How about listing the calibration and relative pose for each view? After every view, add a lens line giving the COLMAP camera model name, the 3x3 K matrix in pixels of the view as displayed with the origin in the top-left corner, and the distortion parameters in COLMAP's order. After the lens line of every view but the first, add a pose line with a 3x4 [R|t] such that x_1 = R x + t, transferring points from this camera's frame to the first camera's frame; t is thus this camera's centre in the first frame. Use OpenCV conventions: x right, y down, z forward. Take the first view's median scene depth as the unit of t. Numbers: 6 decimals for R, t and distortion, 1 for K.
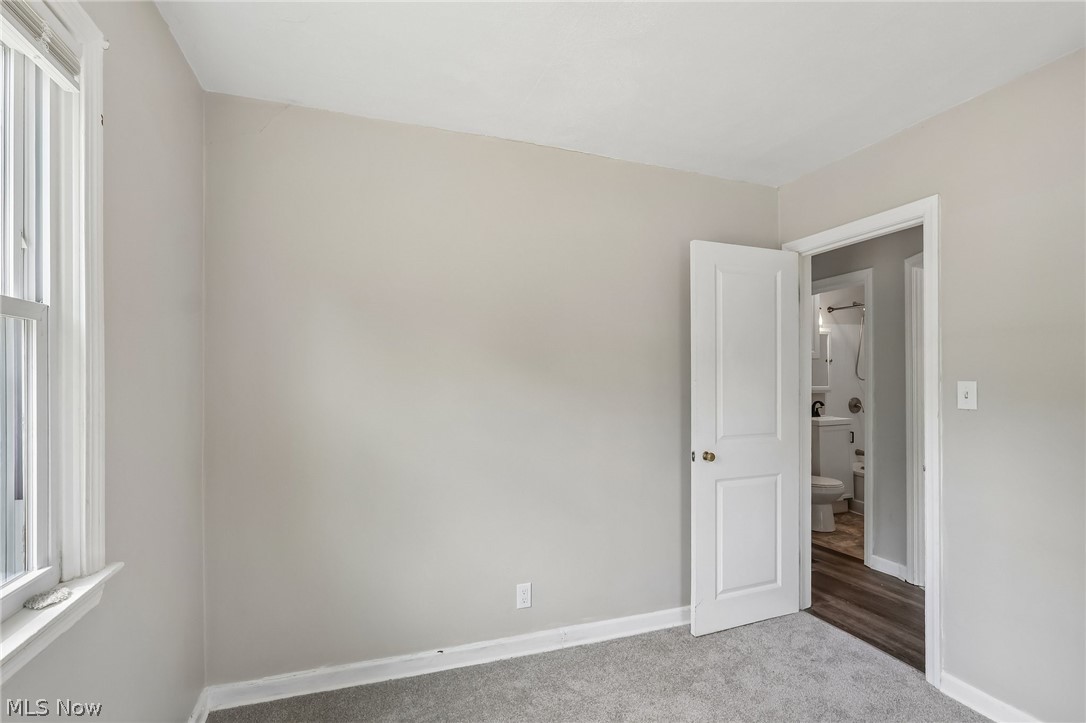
lens RADIAL K [[505.5, 0, 536.9], [0, 505.5, 357.4], [0, 0, 1]] dist [0.001138, 0.000537]
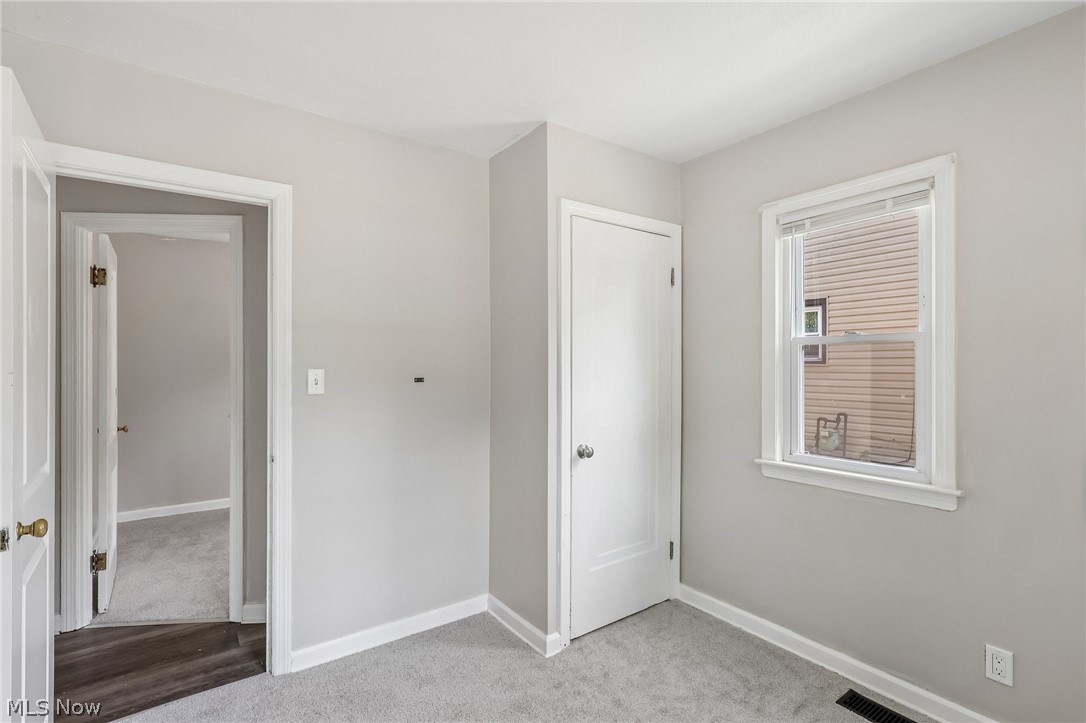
lens RADIAL K [[505.5, 0, 536.9], [0, 505.5, 357.4], [0, 0, 1]] dist [0.001138, 0.000537]
pose [[-0.262876, 0.002251, 0.964827, -0.535223], [-0.025611, 0.999629, -0.009310, 0.033117], [-0.964490, -0.027158, -0.262720, 1.349557]]
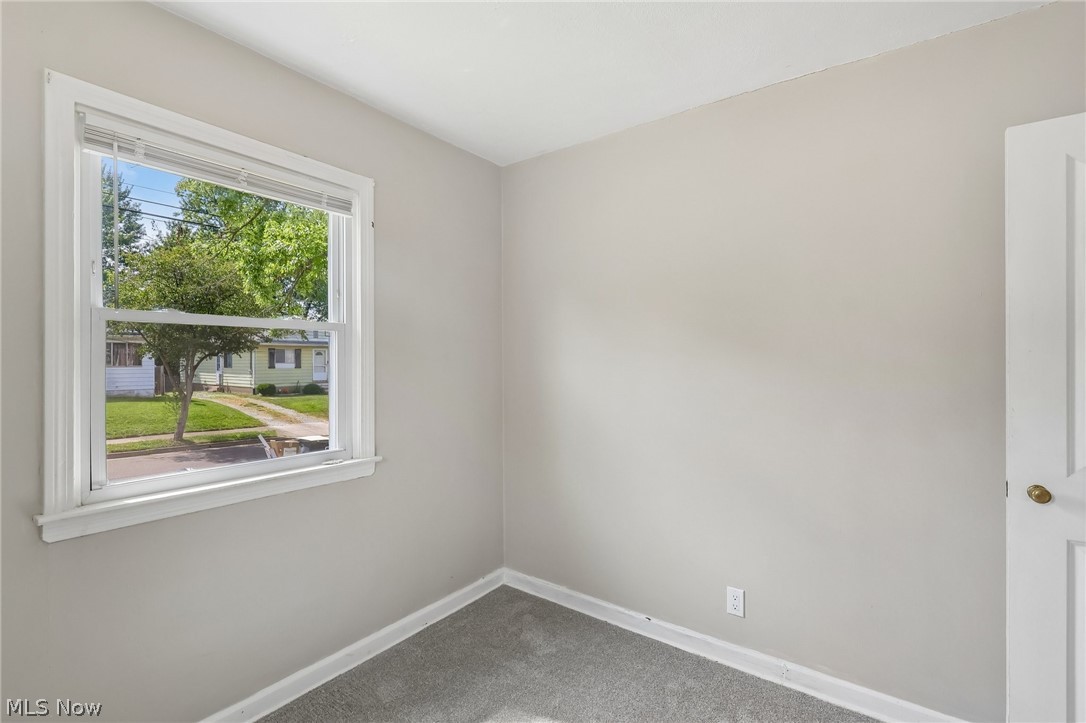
lens RADIAL K [[505.5, 0, 536.9], [0, 505.5, 357.4], [0, 0, 1]] dist [0.001138, 0.000537]
pose [[0.553247, -0.013497, -0.832908, 0.506770], [0.026916, 0.999636, 0.001681, 0.023558], [0.832582, -0.023349, 0.553409, 0.206539]]
